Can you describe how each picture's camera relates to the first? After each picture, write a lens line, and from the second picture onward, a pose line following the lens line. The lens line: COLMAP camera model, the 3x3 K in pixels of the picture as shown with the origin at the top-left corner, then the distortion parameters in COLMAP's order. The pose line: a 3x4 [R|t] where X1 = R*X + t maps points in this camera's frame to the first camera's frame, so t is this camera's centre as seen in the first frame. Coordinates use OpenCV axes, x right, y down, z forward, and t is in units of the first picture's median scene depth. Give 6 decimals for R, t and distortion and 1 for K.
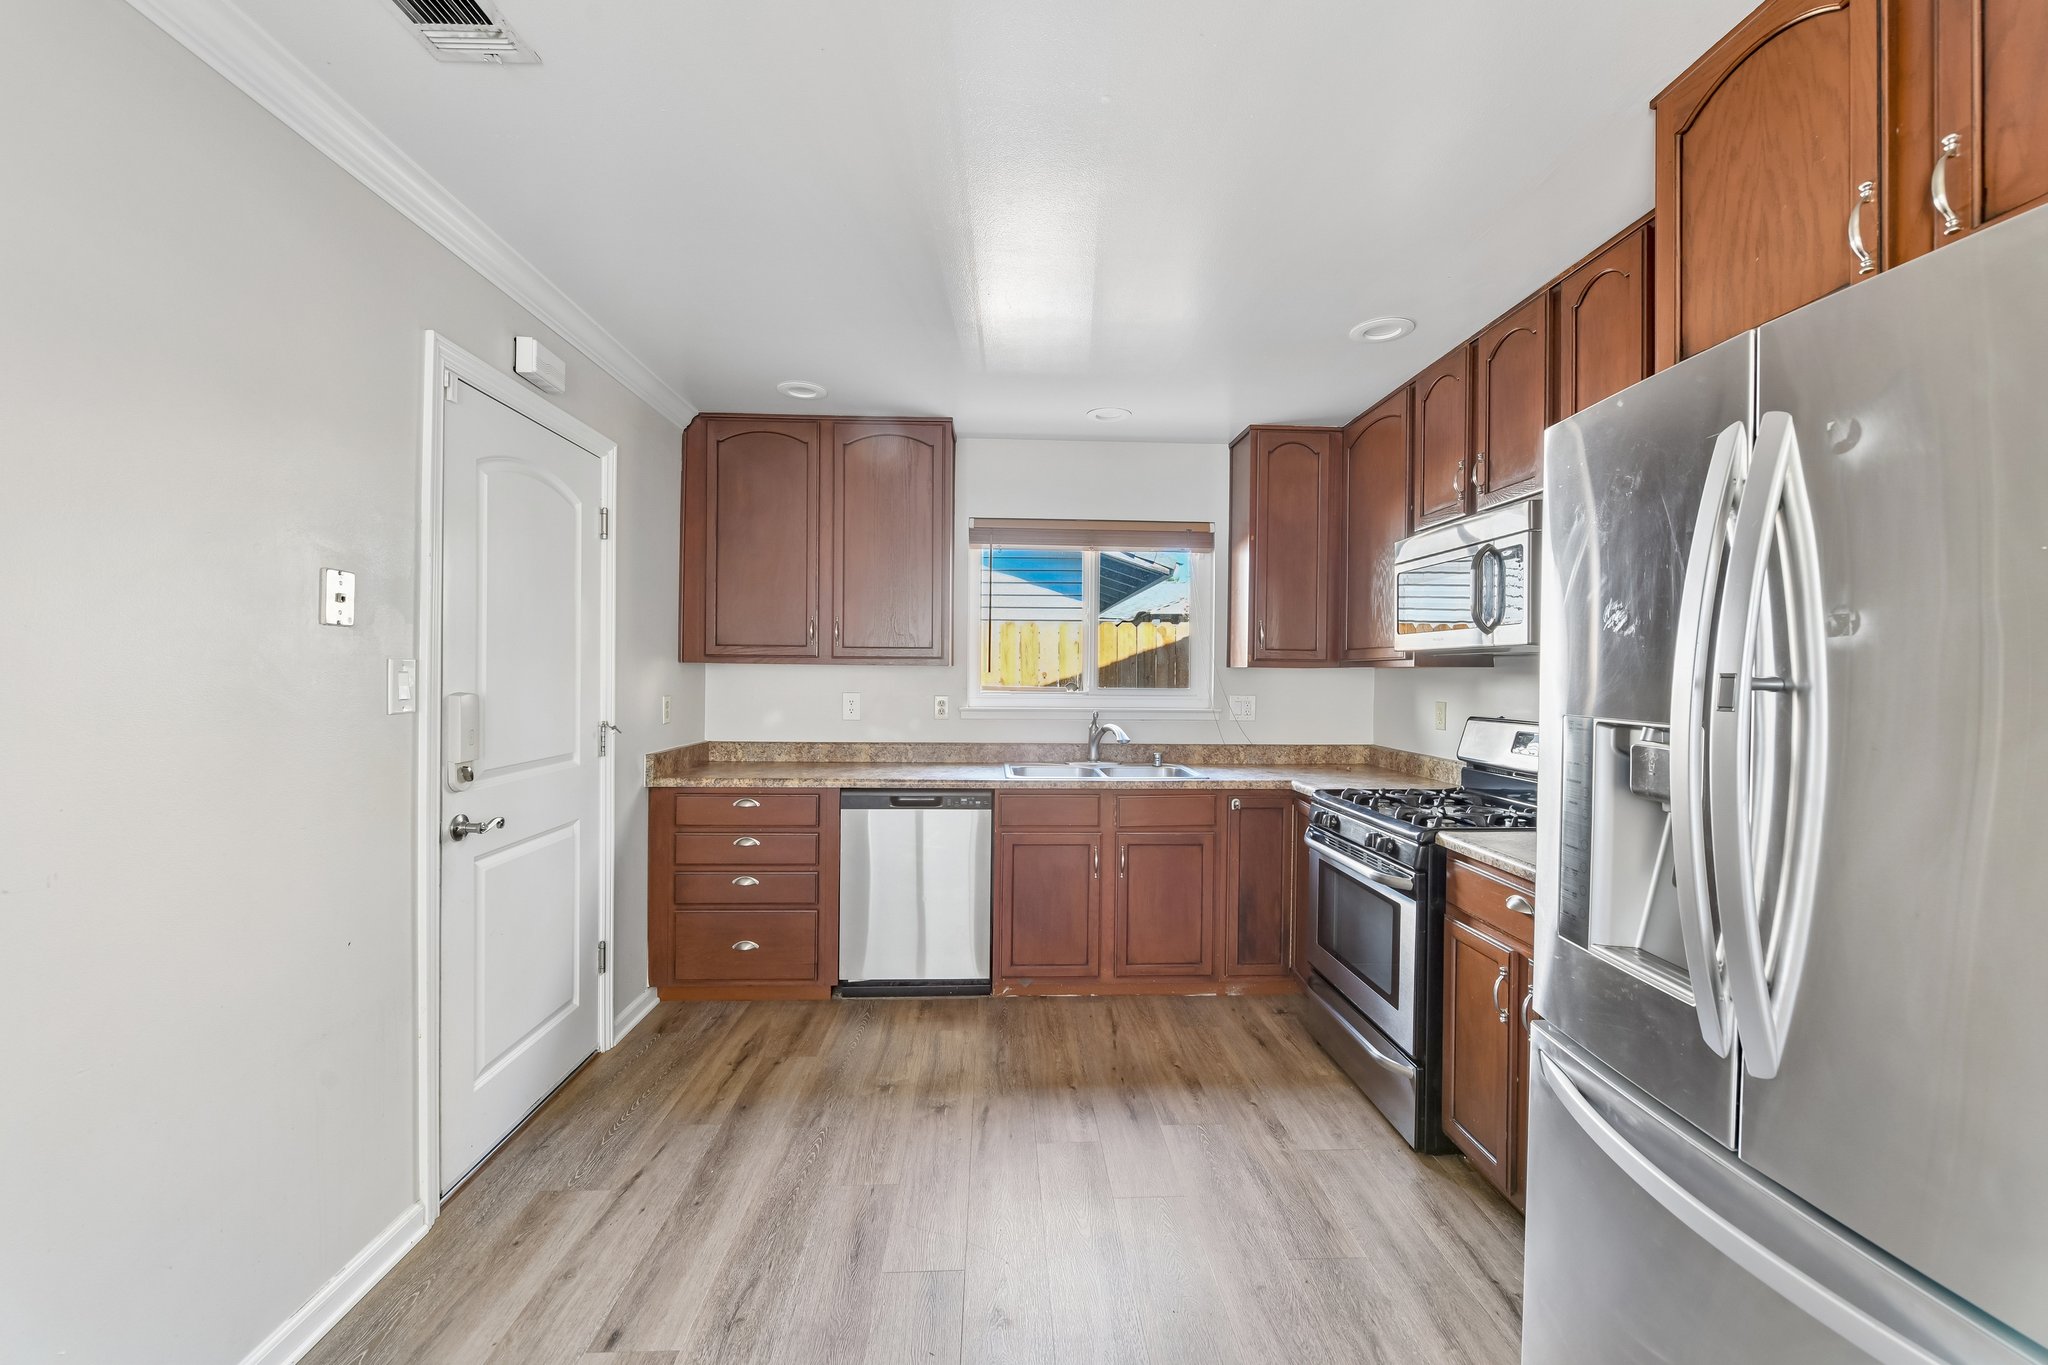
lens RADIAL K [[816.4, 0, 1036.5], [0, 816.4, 678.9], [0, 0, 1]] dist [-0.009296, -0.000388]
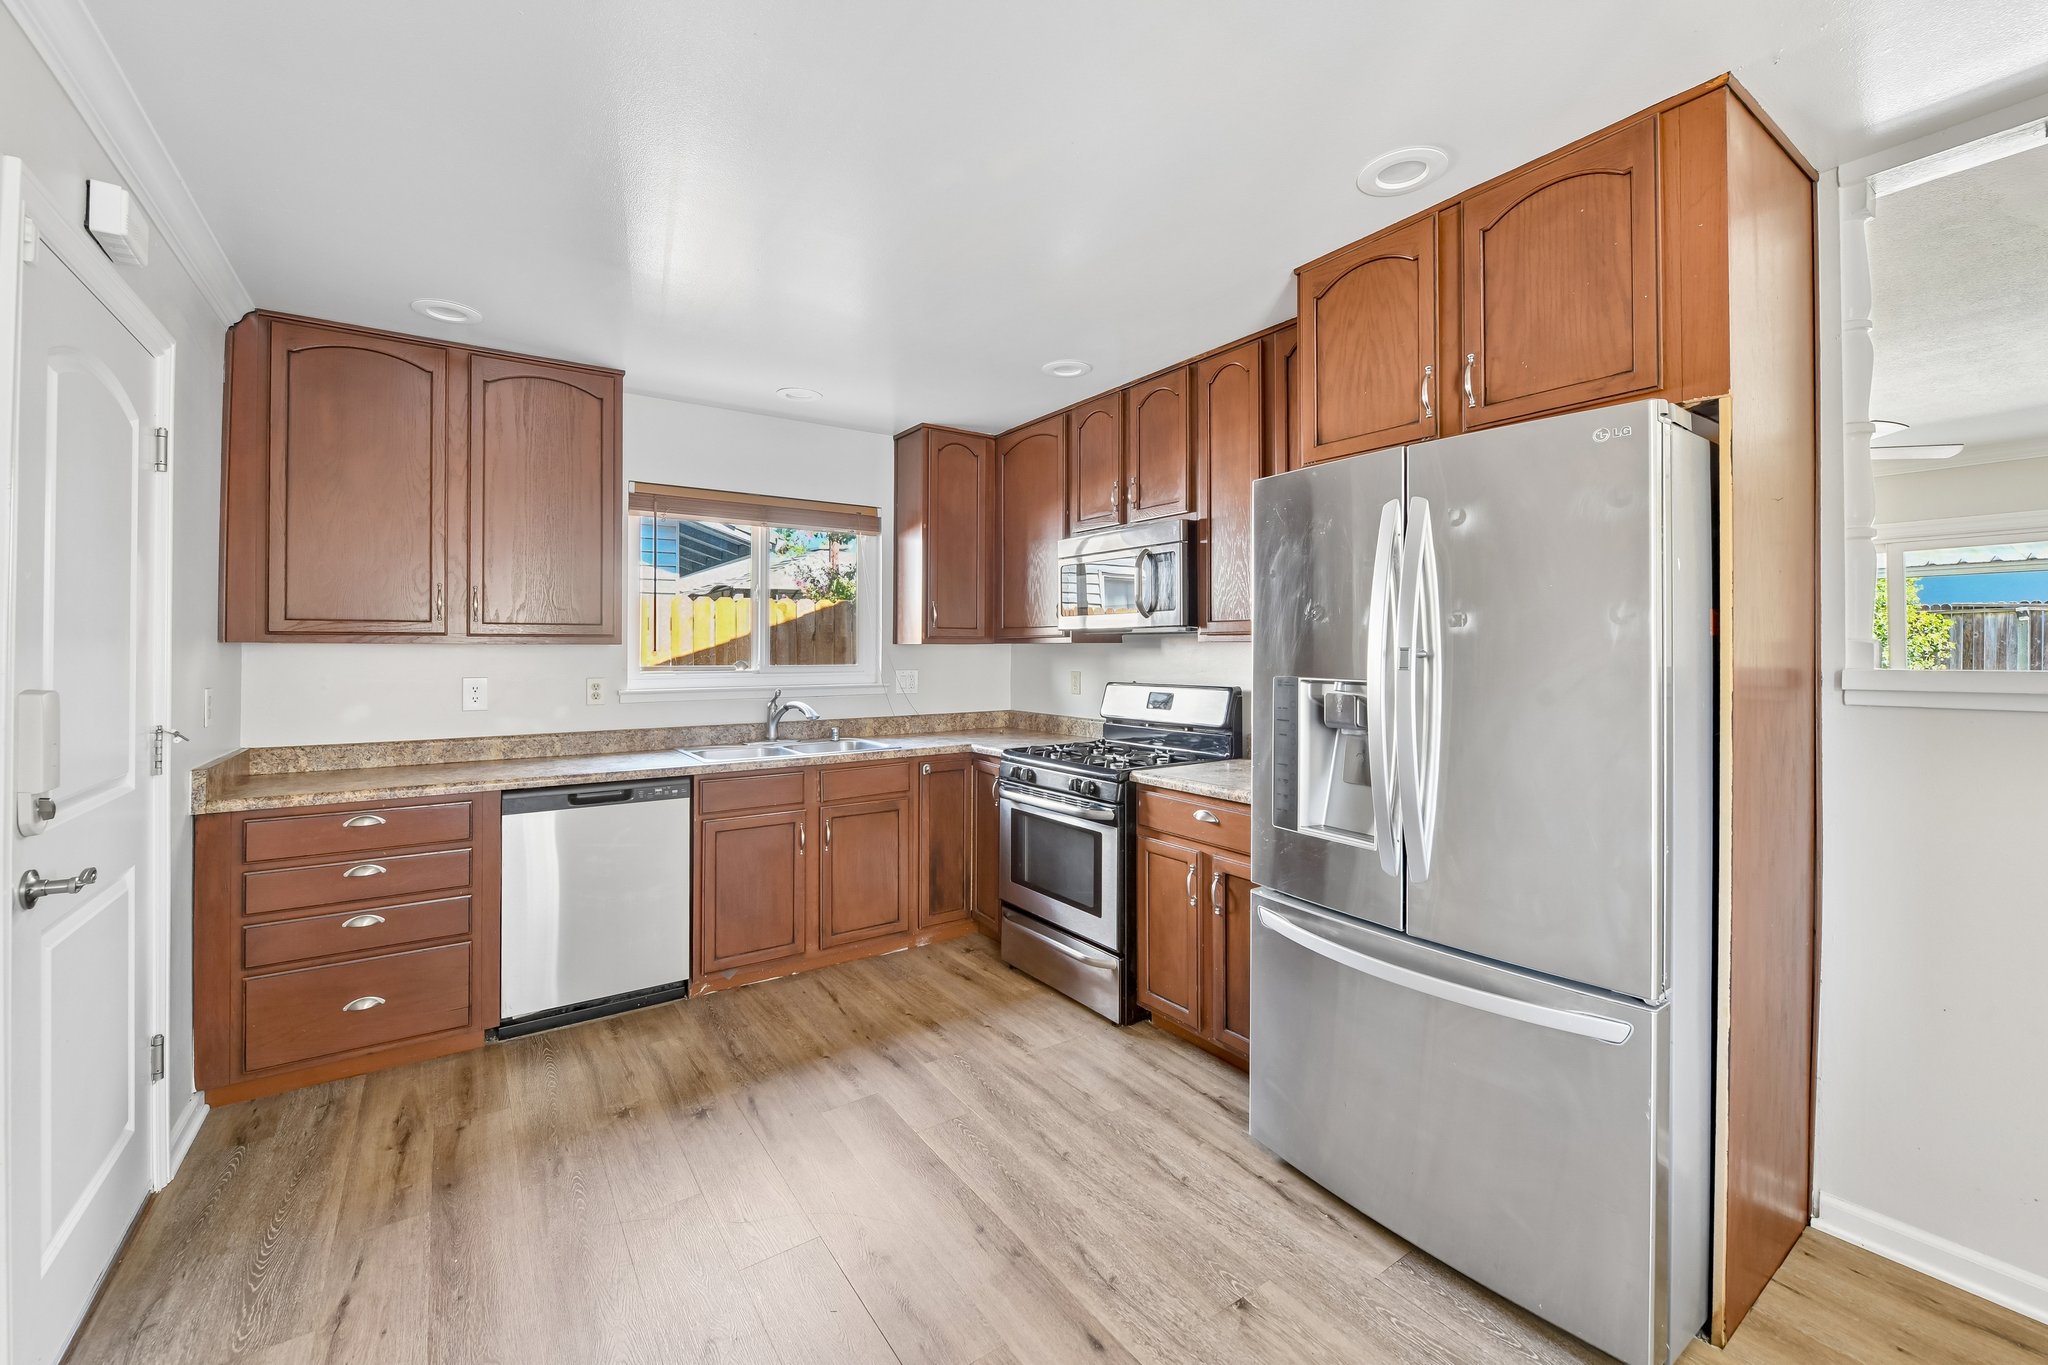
lens RADIAL K [[825.3, 0, 1037.4], [0, 825.3, 647.9], [0, 0, 1]] dist [-0.010739, -0.000492]
pose [[0.842432, -0.008582, 0.538734, -0.238765], [0.012830, 0.999909, -0.004133, -0.002966], [-0.538649, 0.010394, 0.842466, -0.014562]]
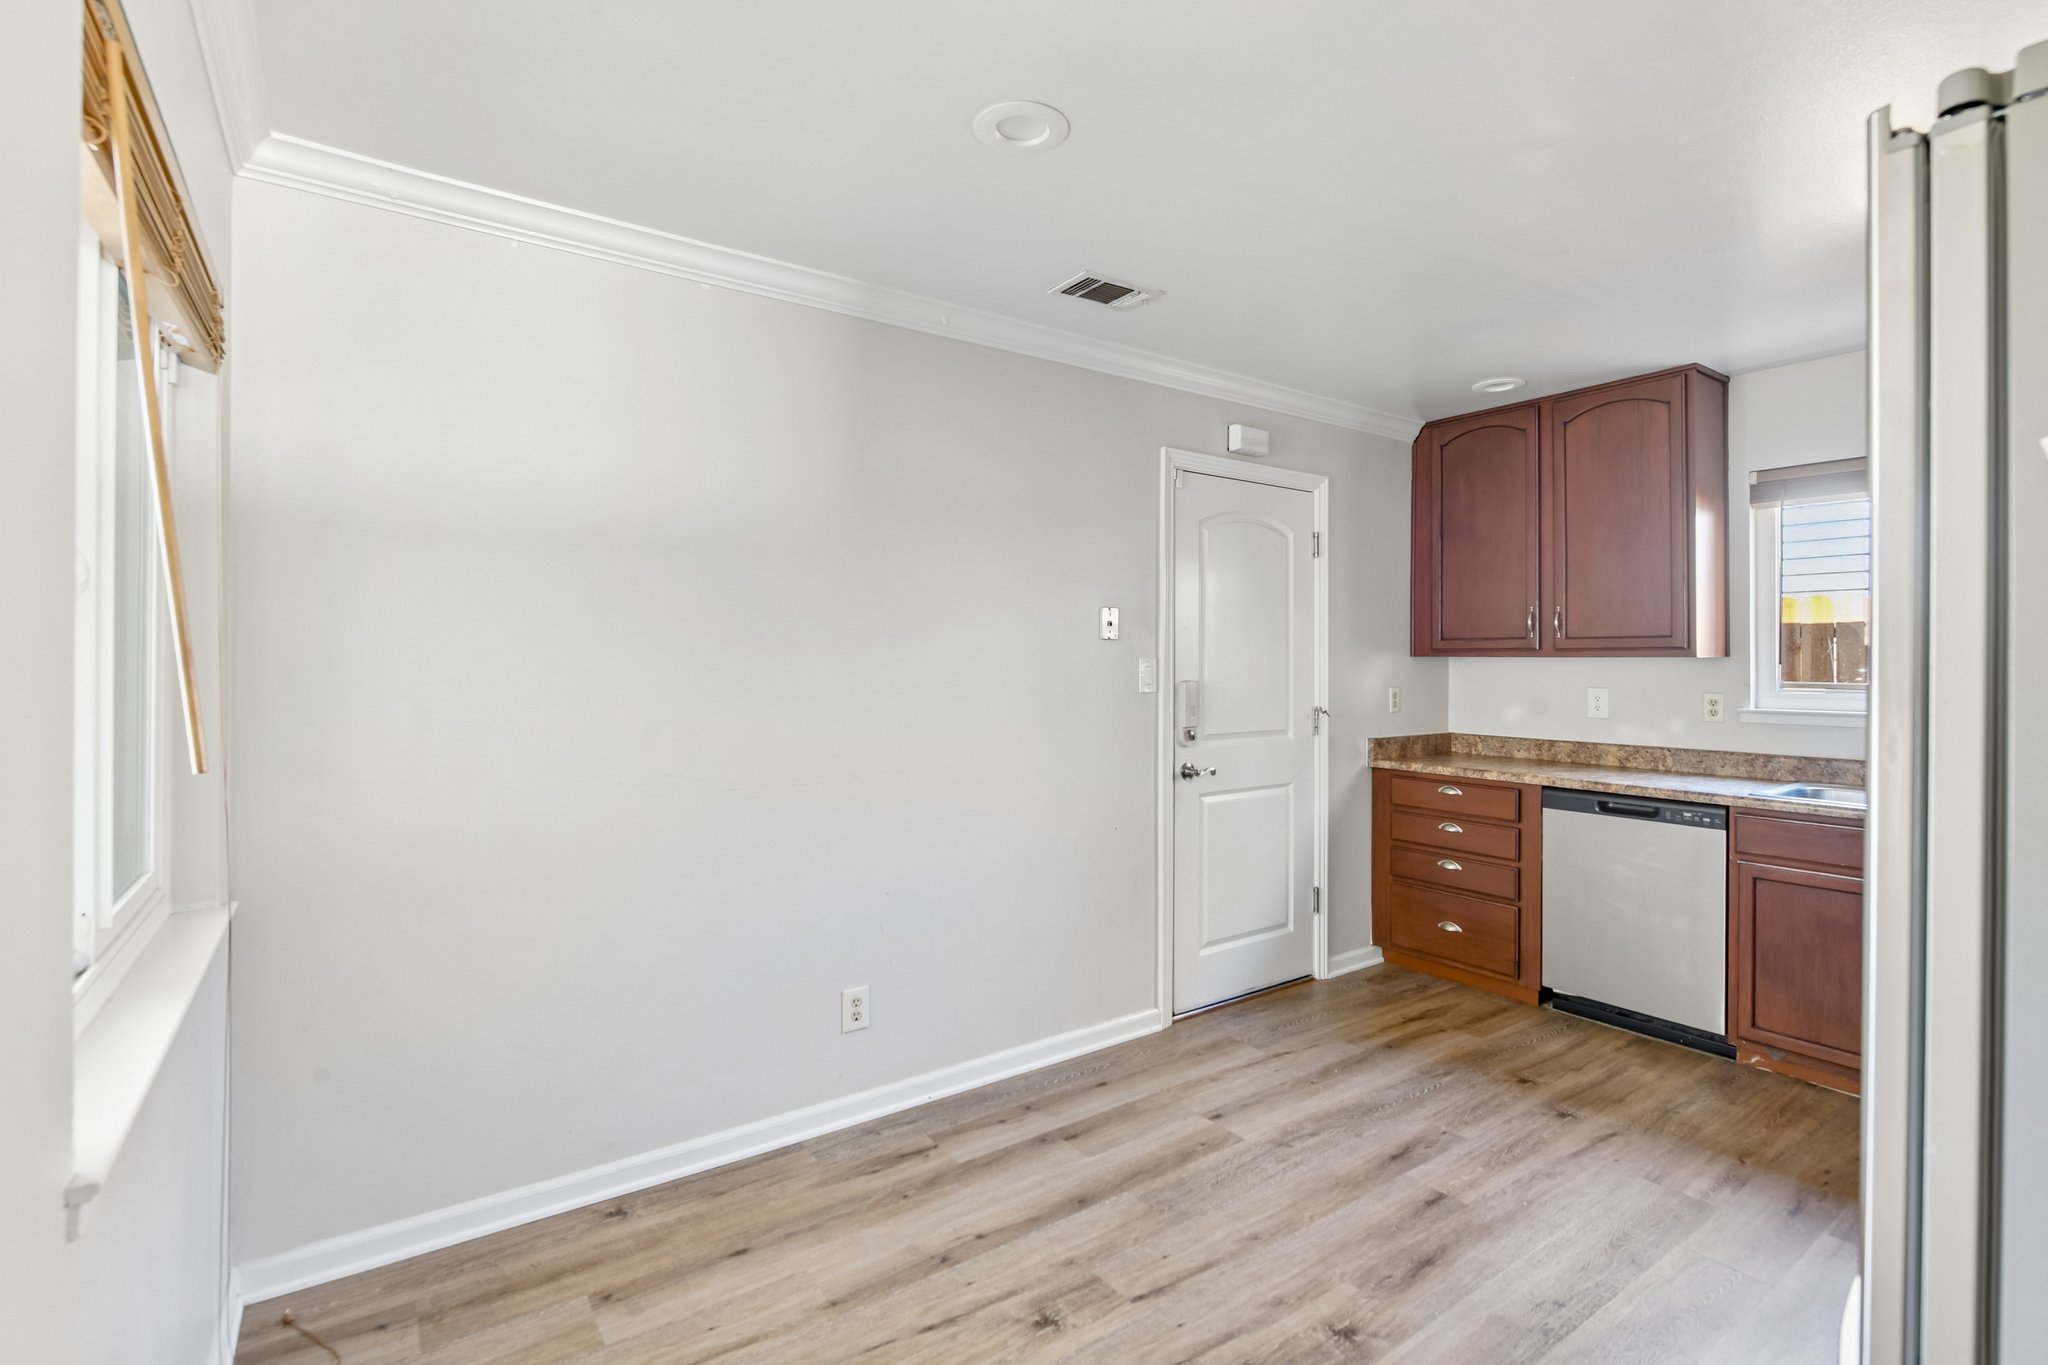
lens RADIAL K [[959.8, 0, 1032.5], [0, 959.8, 667.7], [0, 0, 1]] dist [-0.003739, -0.000541]
pose [[0.539665, -0.002128, -0.841877, 0.403035], [-0.002864, 0.999986, -0.004363, 0.001206], [0.841875, 0.004766, 0.539652, -0.122293]]
